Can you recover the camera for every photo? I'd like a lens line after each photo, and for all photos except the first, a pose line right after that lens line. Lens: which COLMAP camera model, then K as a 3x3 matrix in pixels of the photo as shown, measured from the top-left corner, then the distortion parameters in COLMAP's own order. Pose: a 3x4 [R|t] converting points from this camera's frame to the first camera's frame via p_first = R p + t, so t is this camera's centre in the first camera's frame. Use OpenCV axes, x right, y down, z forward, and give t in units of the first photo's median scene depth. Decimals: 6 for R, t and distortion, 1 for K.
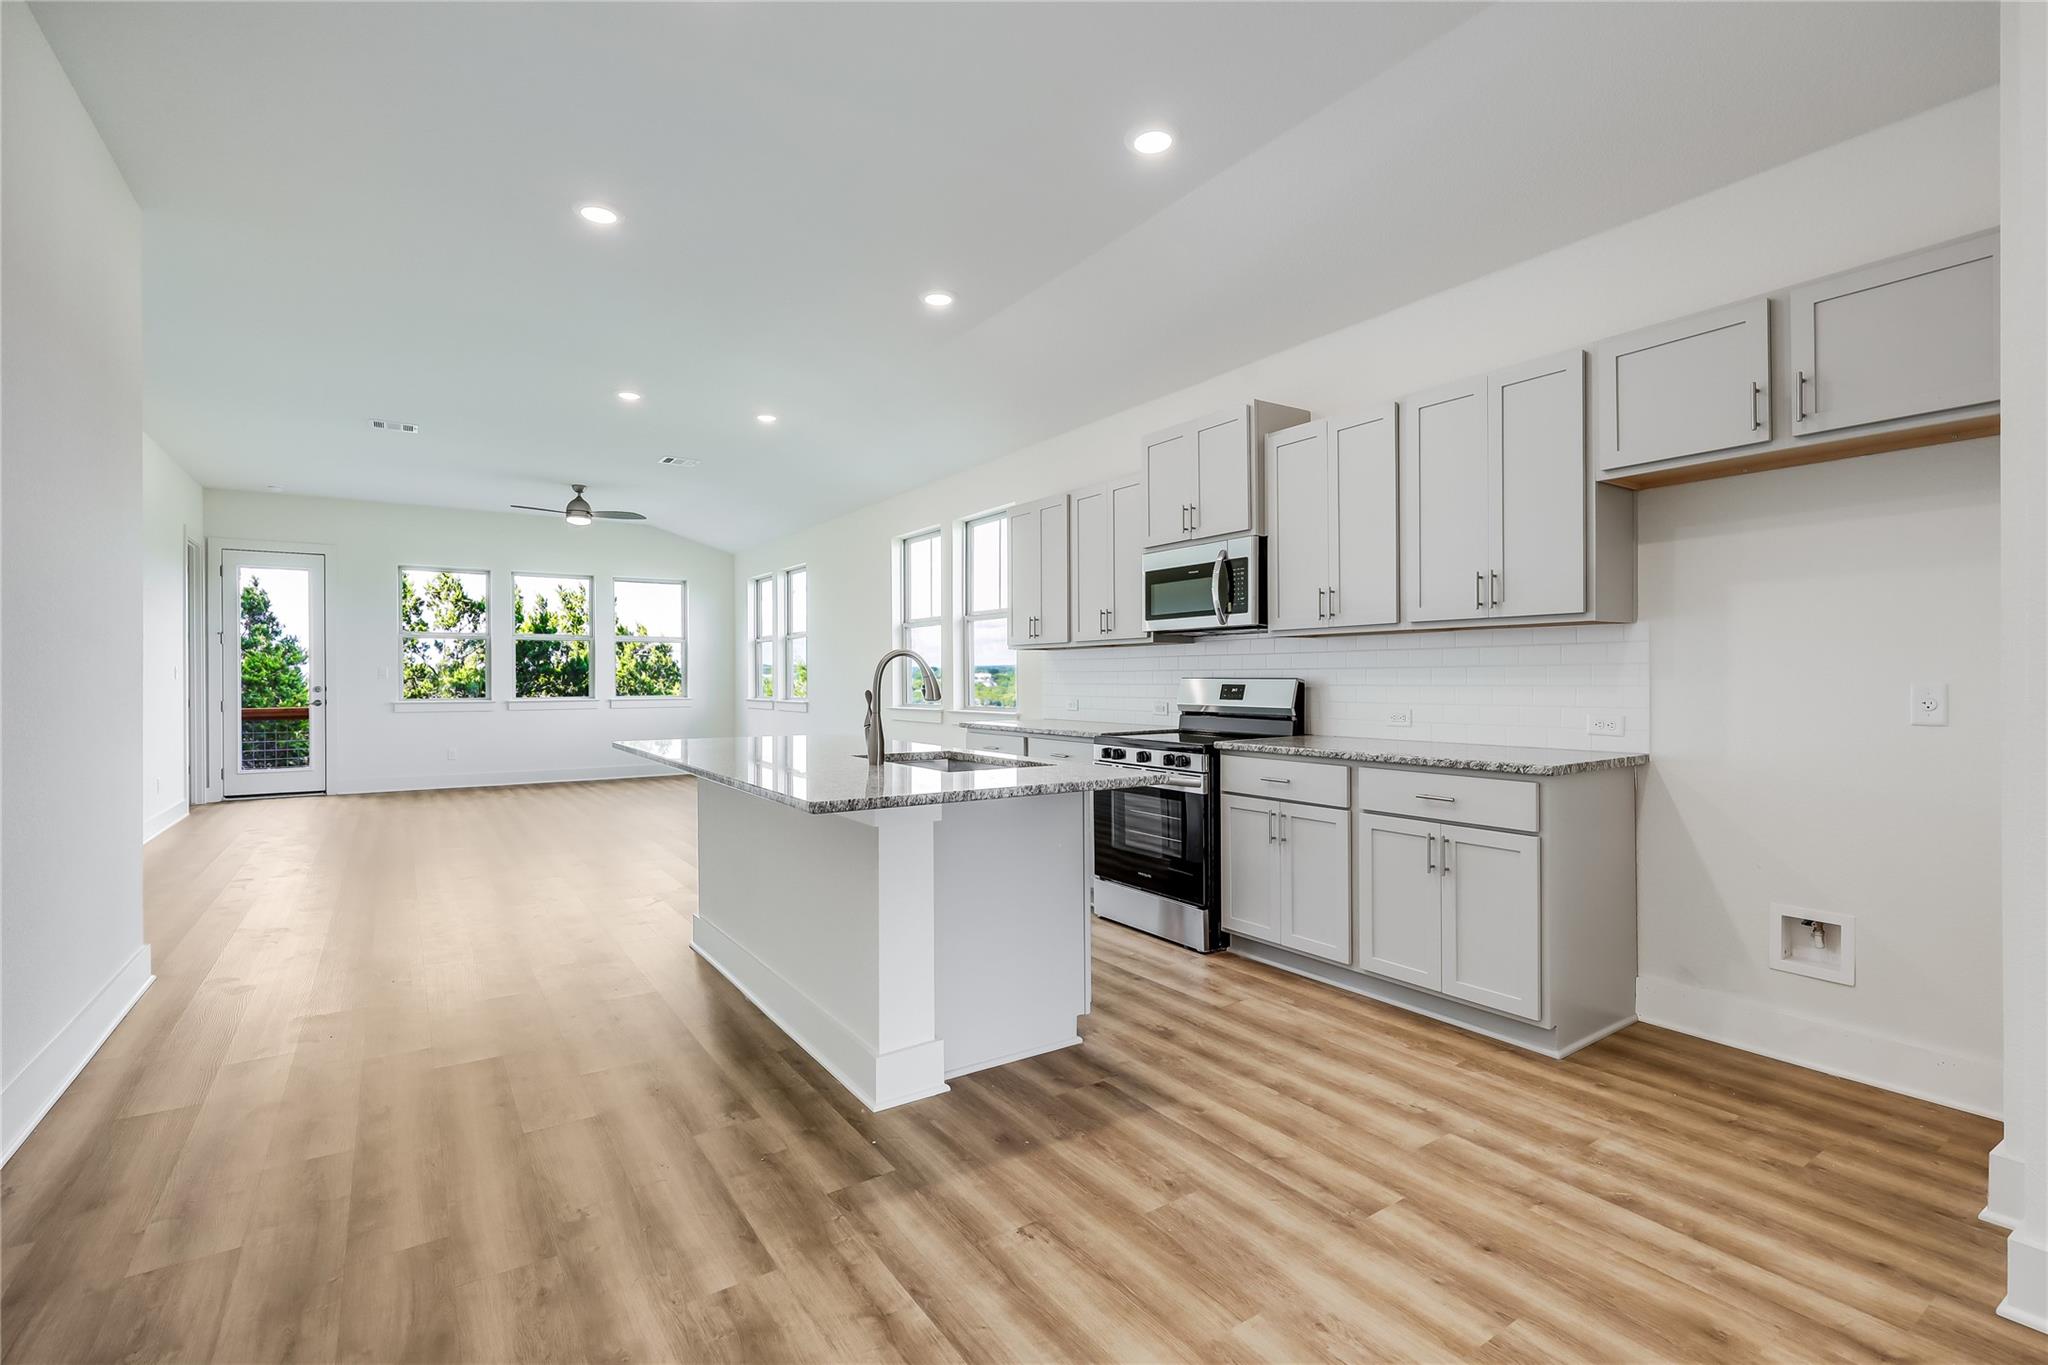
lens RADIAL K [[937.9, 0, 1029.4], [0, 937.9, 678.7], [0, 0, 1]] dist [0.002614, 0.000008]
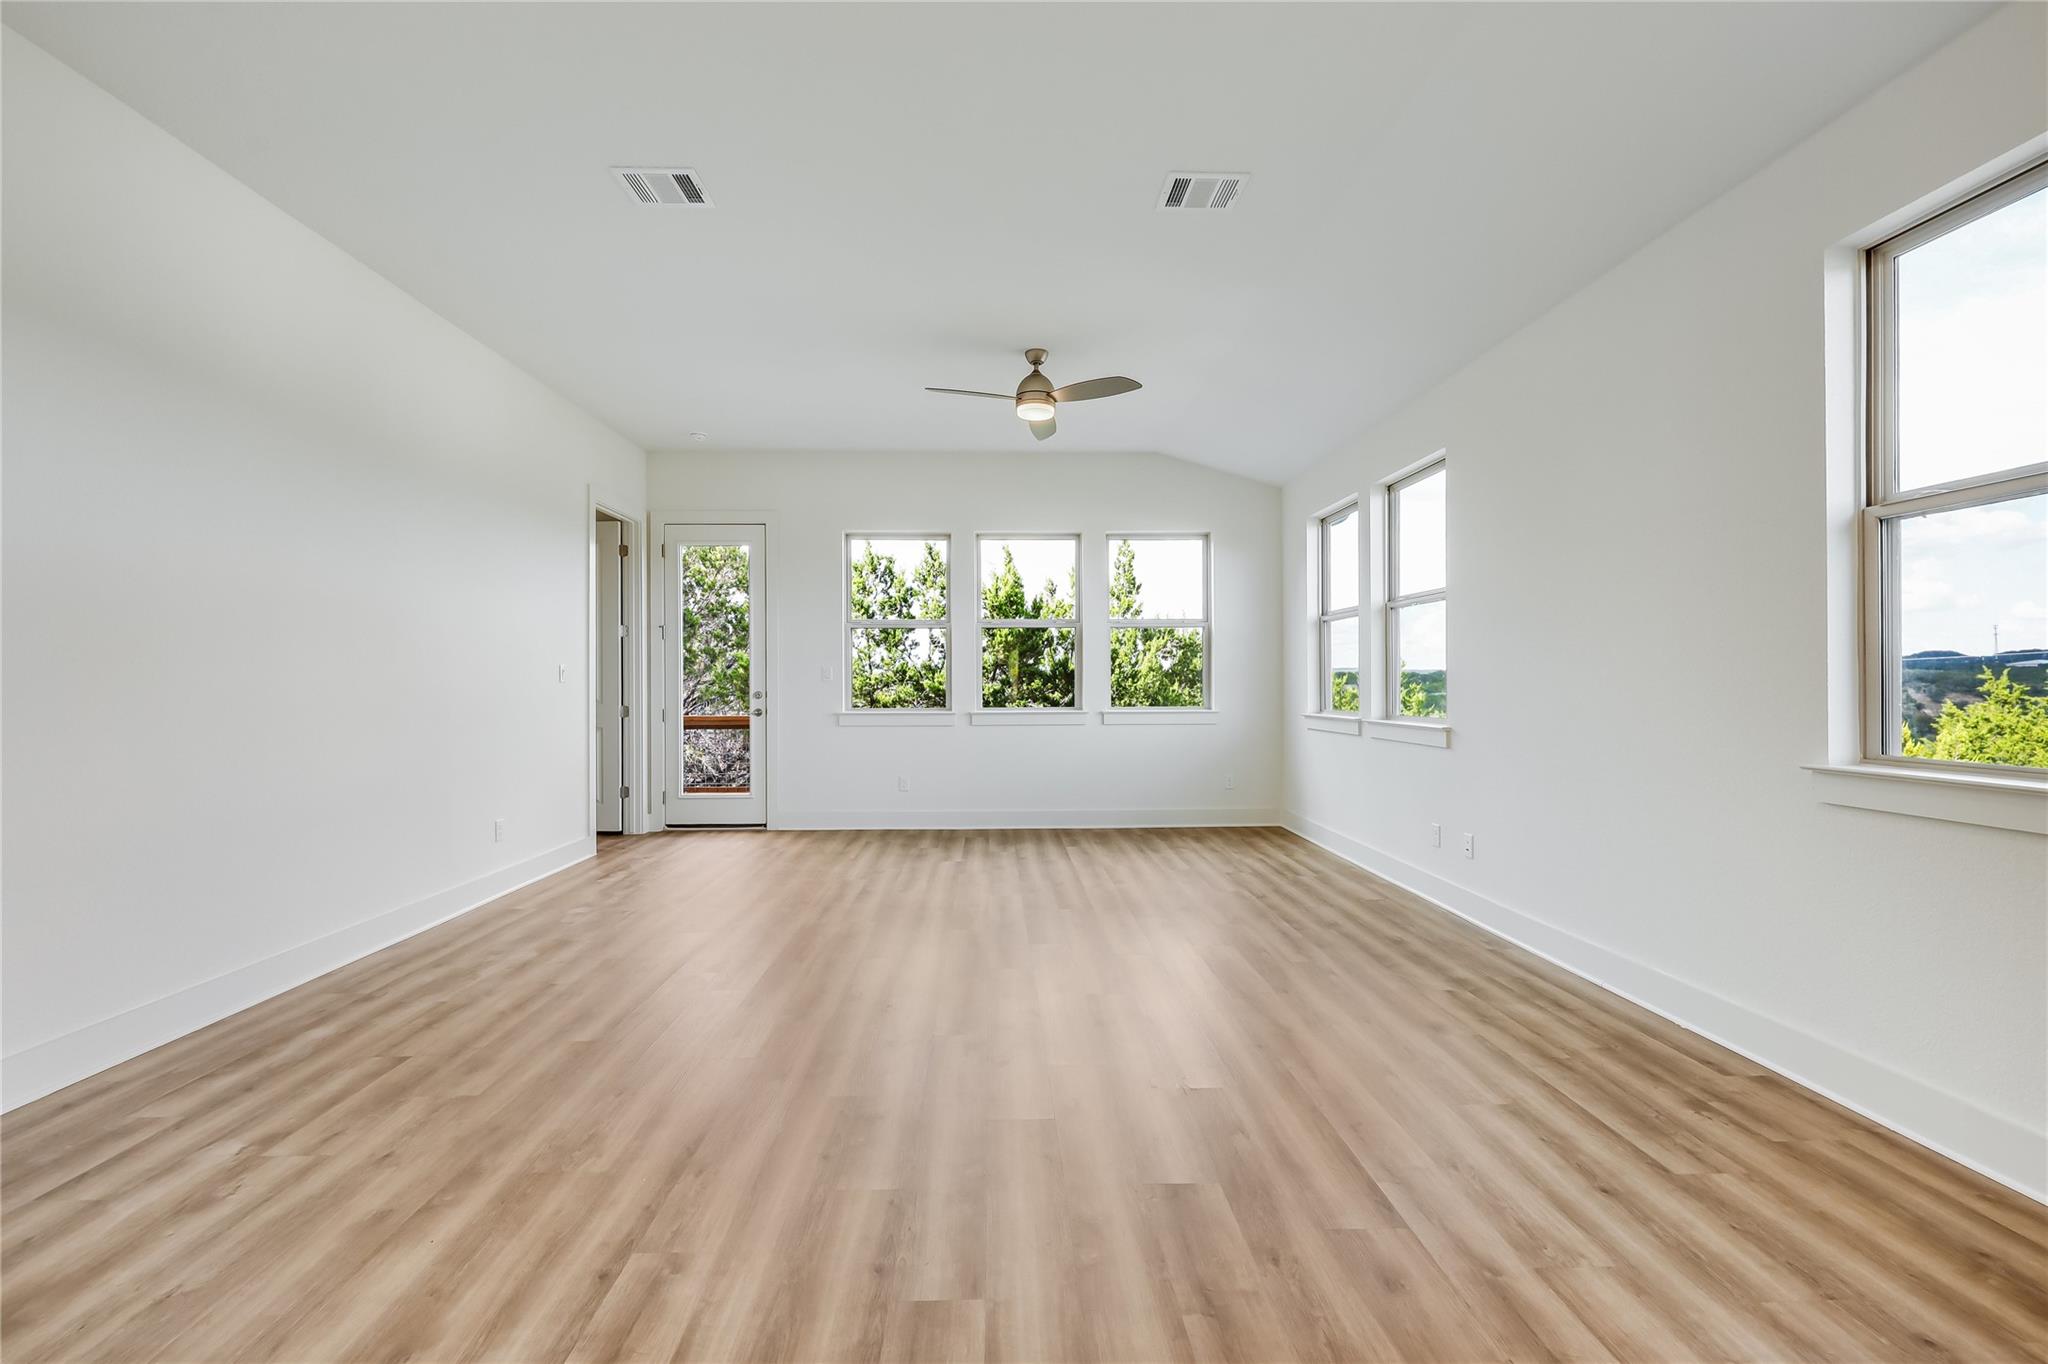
lens RADIAL K [[825.3, 0, 1022.6], [0, 825.3, 687.1], [0, 0, 1]] dist [0.002903, 0.000167]
pose [[0.842144, 0.003194, -0.539243, -0.177426], [-0.001464, 0.999992, 0.003636, 0.001674], [0.539251, -0.002273, 0.842142, 0.478031]]
